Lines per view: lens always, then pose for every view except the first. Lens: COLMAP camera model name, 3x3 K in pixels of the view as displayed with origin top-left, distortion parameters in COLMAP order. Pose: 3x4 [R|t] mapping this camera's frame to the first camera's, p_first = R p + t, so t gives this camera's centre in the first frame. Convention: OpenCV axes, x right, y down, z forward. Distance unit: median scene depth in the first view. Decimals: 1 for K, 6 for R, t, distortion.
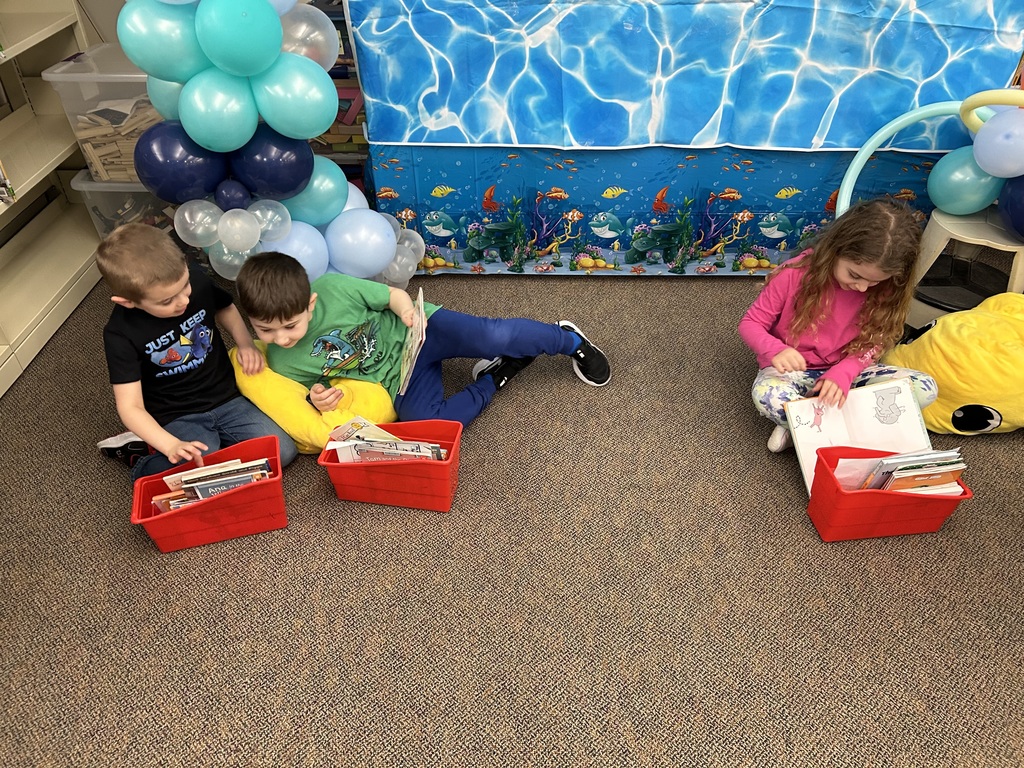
lens RADIAL K [[776.1, 0, 511.0], [0, 776.1, 386.9], [0, 0, 1]] dist [0.022871, -0.019006]
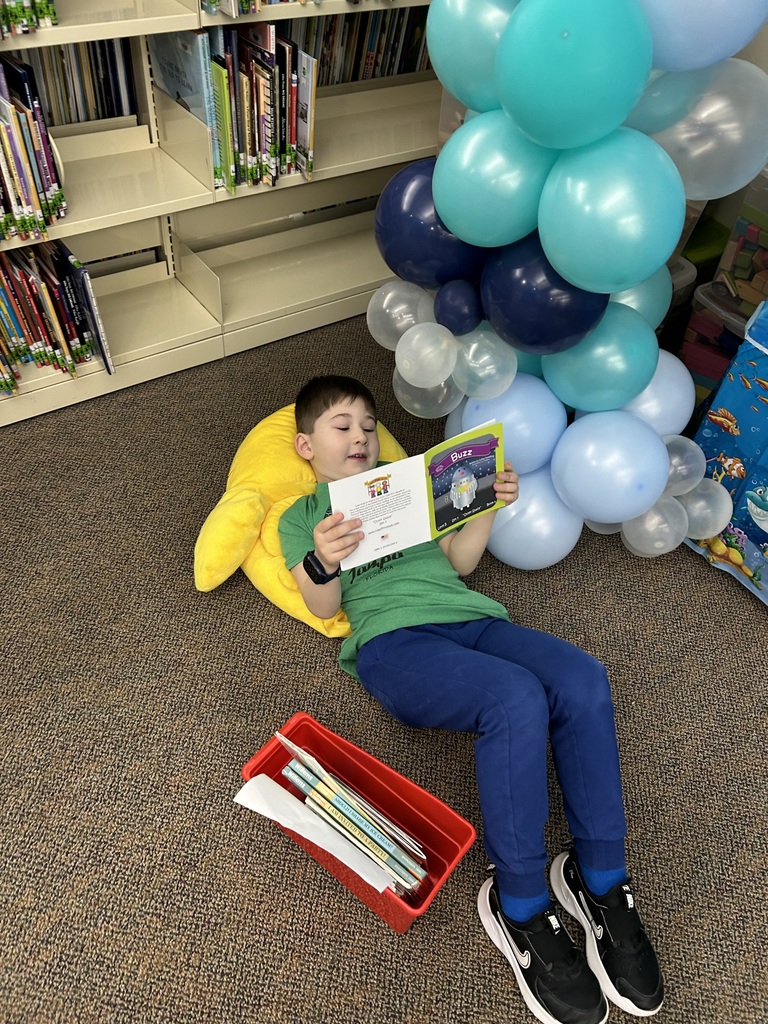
lens RADIAL K [[776.1, 0, 383.7], [0, 776.1, 505.7], [0, 0, 1]] dist [0.022871, -0.019006]
pose [[0.603699, 0.617729, -0.503943, 0.024827], [-0.583946, 0.772988, 0.247984, -0.190757], [0.542729, 0.144568, 0.827373, 0.364383]]
